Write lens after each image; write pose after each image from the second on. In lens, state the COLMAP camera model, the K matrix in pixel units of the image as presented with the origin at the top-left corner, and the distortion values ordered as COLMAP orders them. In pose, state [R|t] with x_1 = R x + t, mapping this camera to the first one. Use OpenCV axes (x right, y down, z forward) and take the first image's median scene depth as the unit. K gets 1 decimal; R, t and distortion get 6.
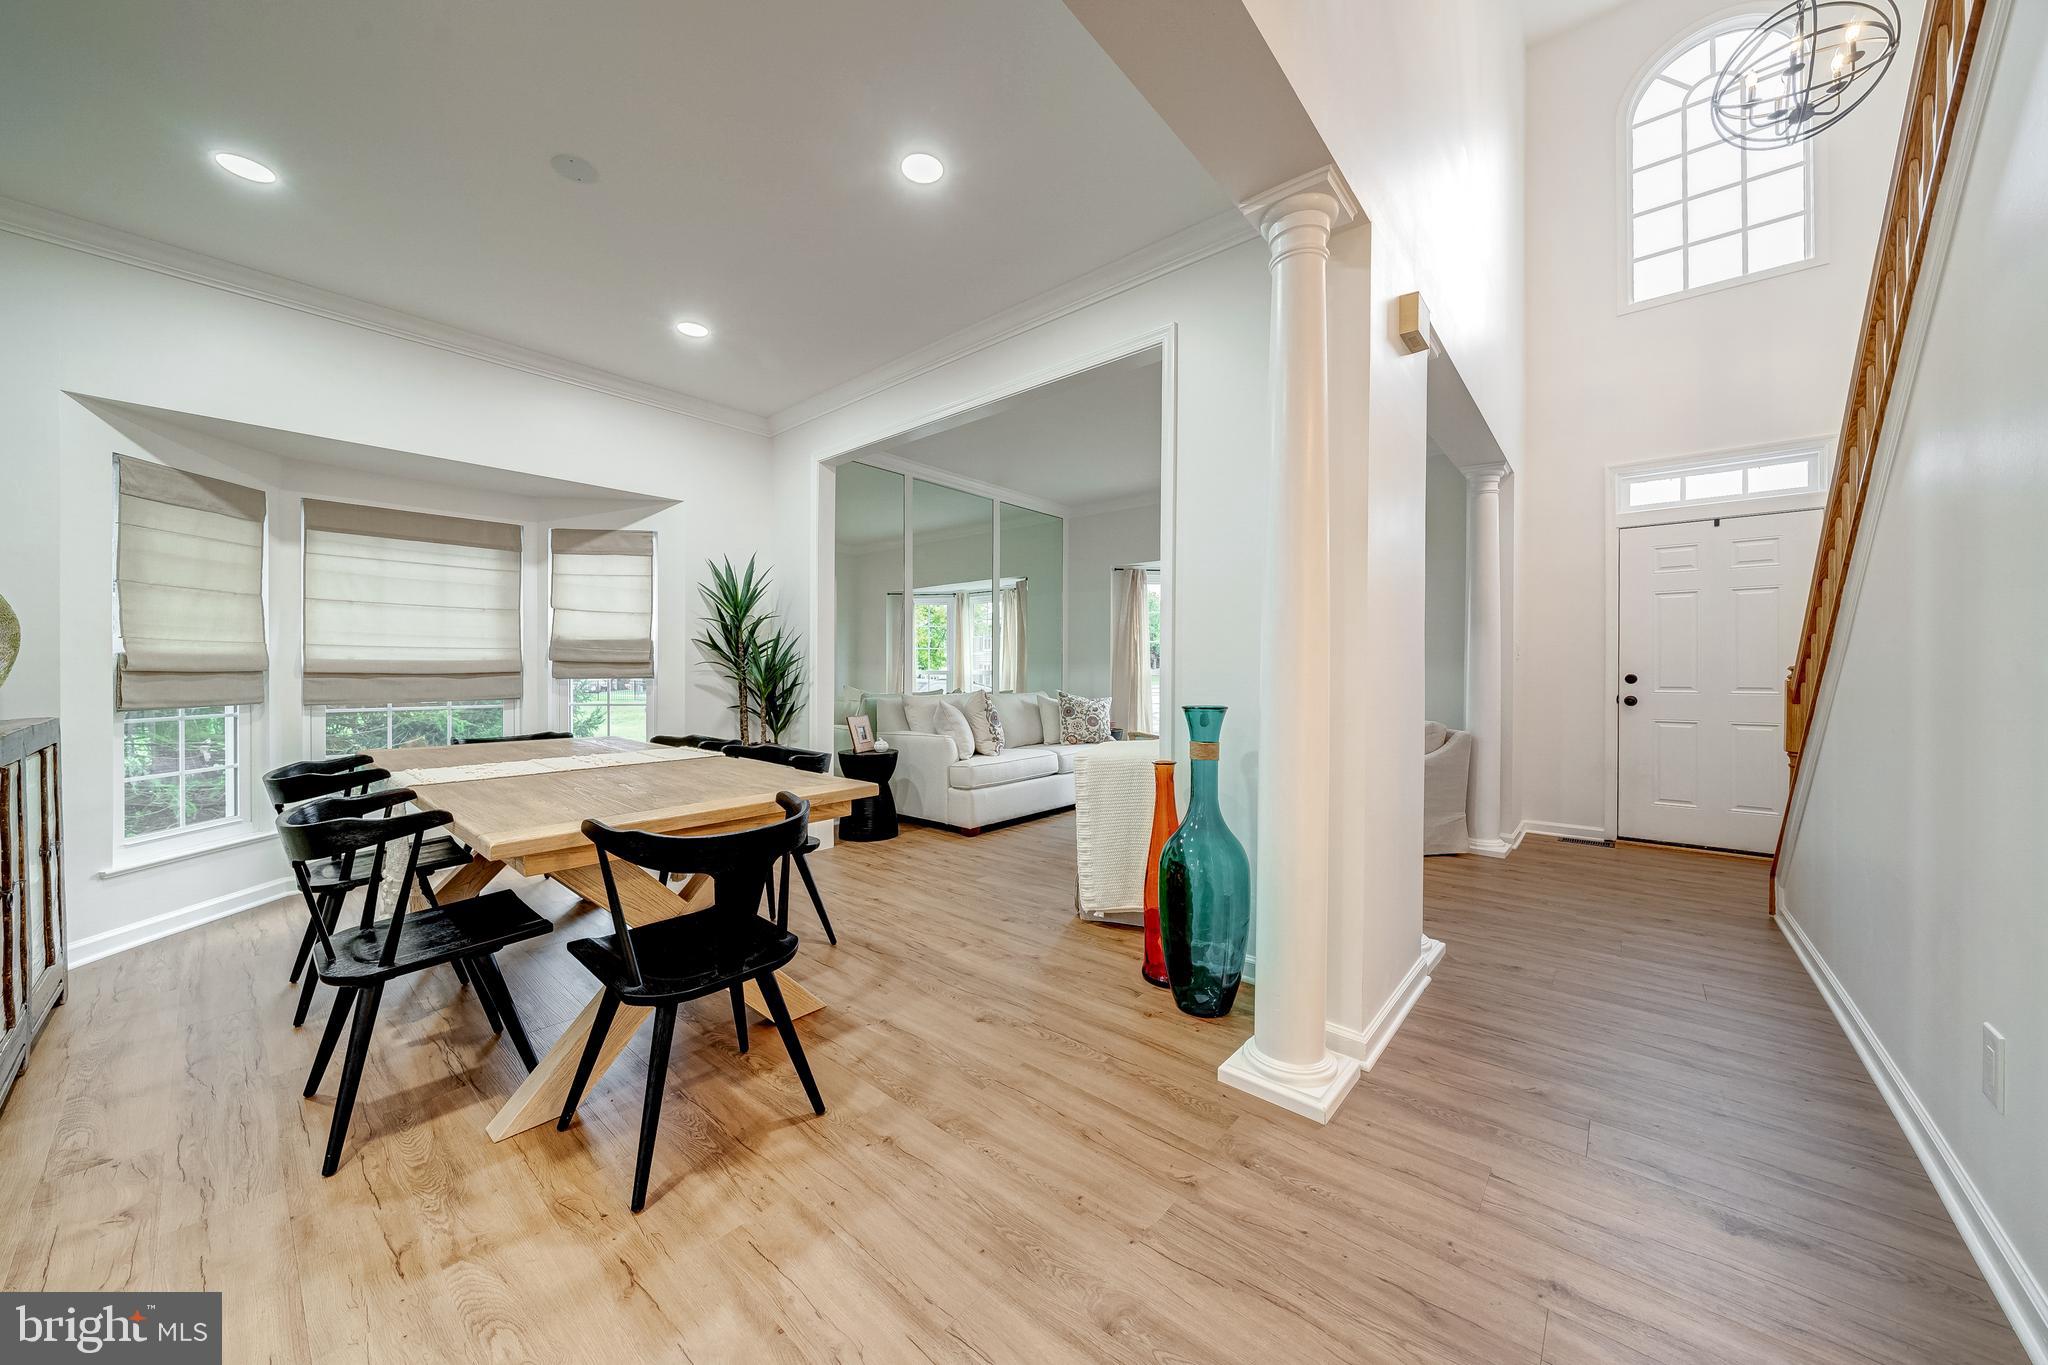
lens RADIAL K [[716.3, 0, 1034.6], [0, 716.3, 676.5], [0, 0, 1]] dist [-0.004620, 0.000062]
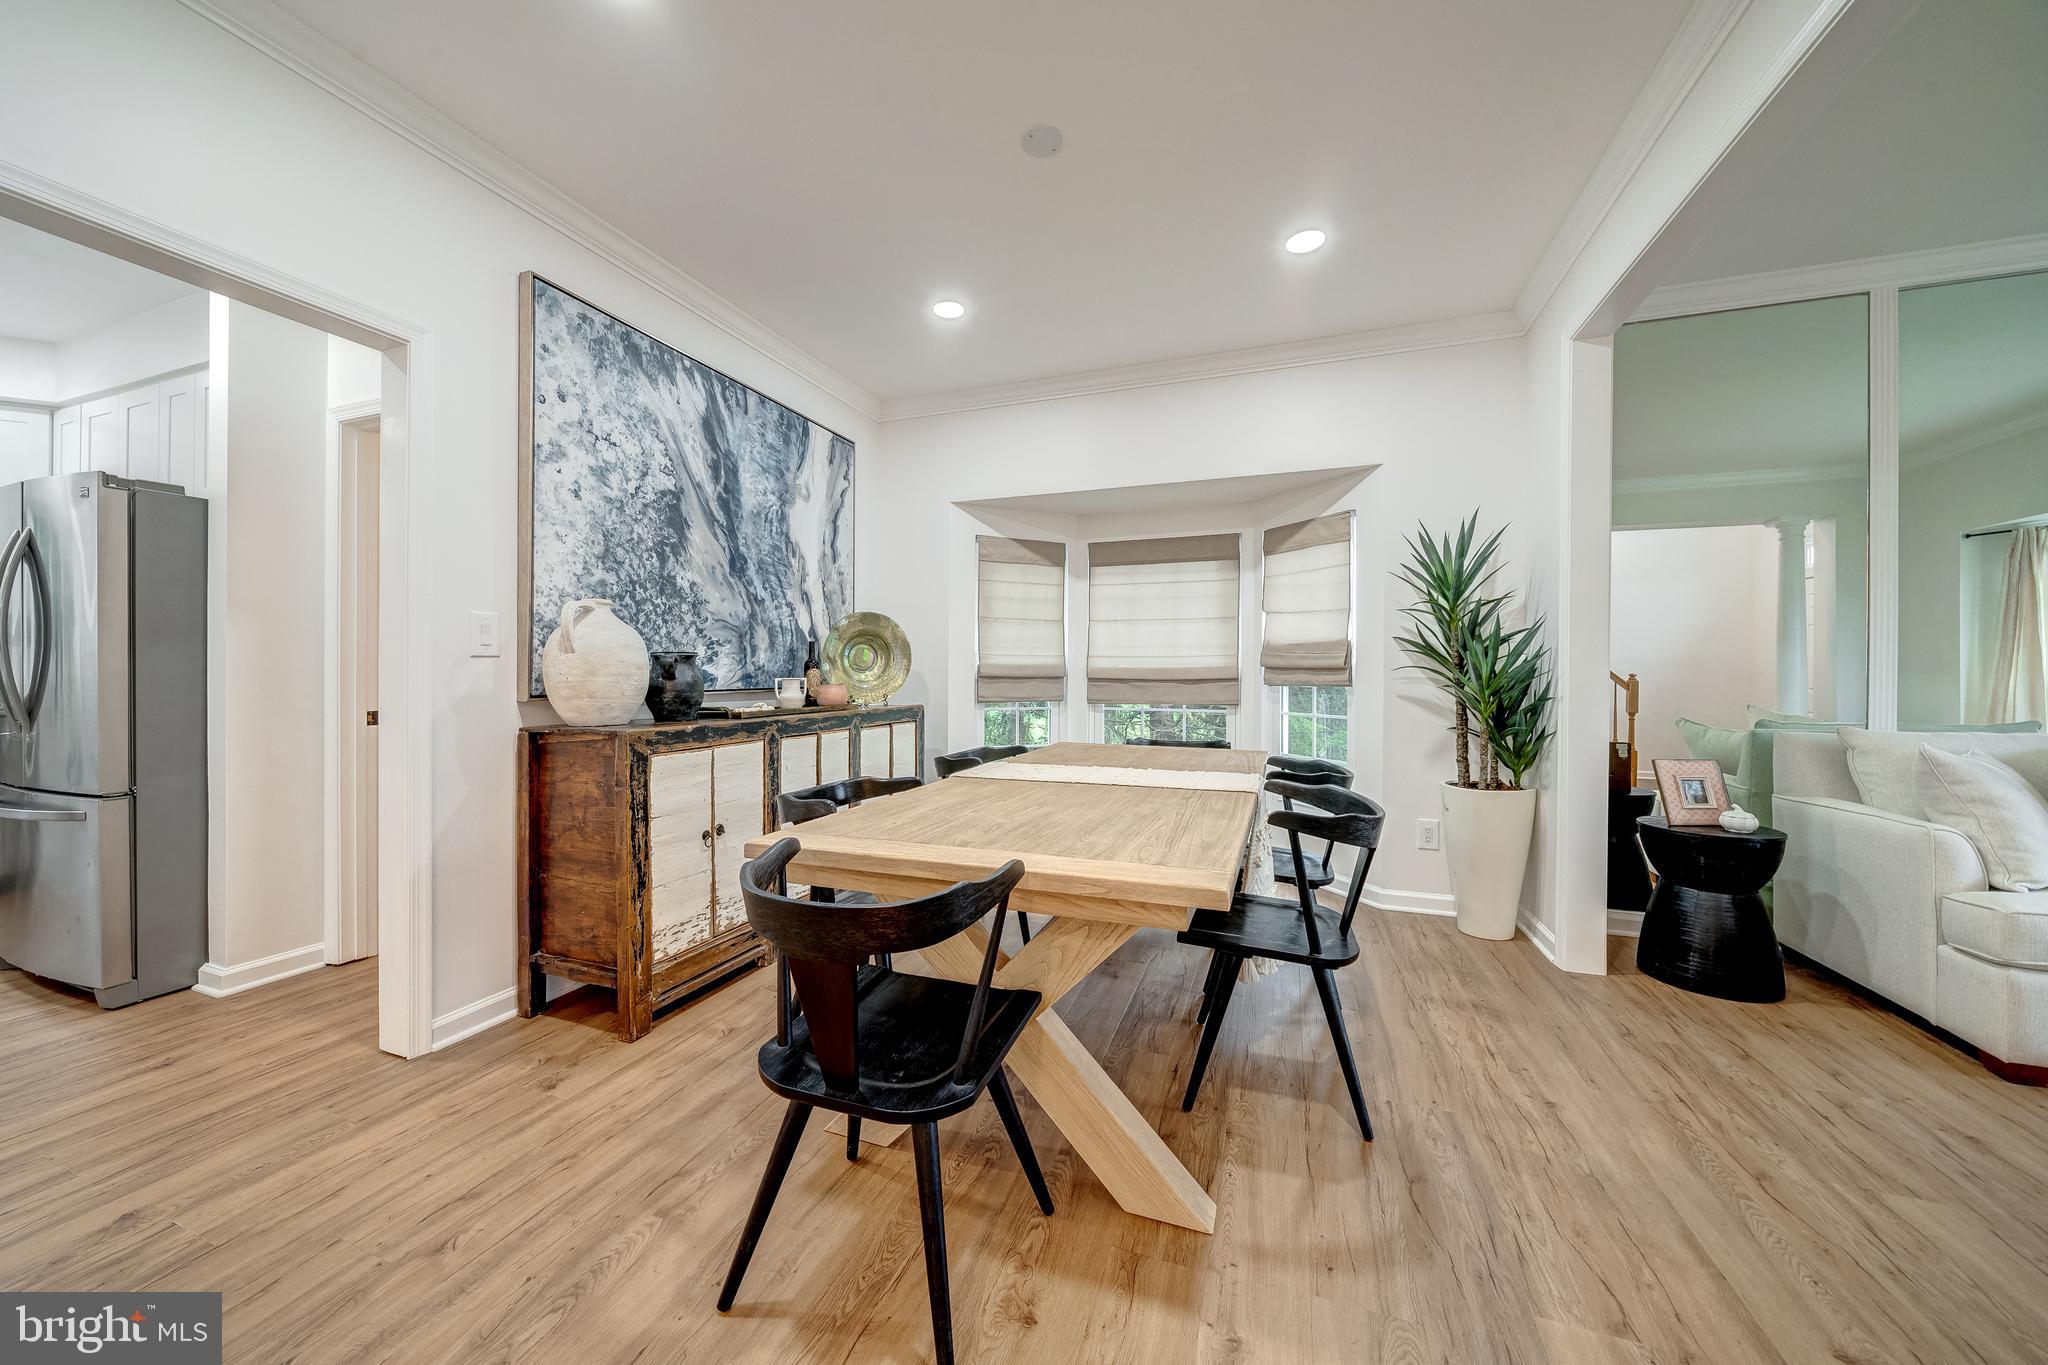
lens RADIAL K [[716.3, 0, 991.7], [0, 716.3, 674.2], [0, 0, 1]] dist [-0.004620, 0.000062]
pose [[0.327146, -0.002744, -0.944970, 0.137211], [-0.012325, 0.999898, -0.007170, -0.001187], [0.944893, 0.013993, 0.327079, 0.397967]]
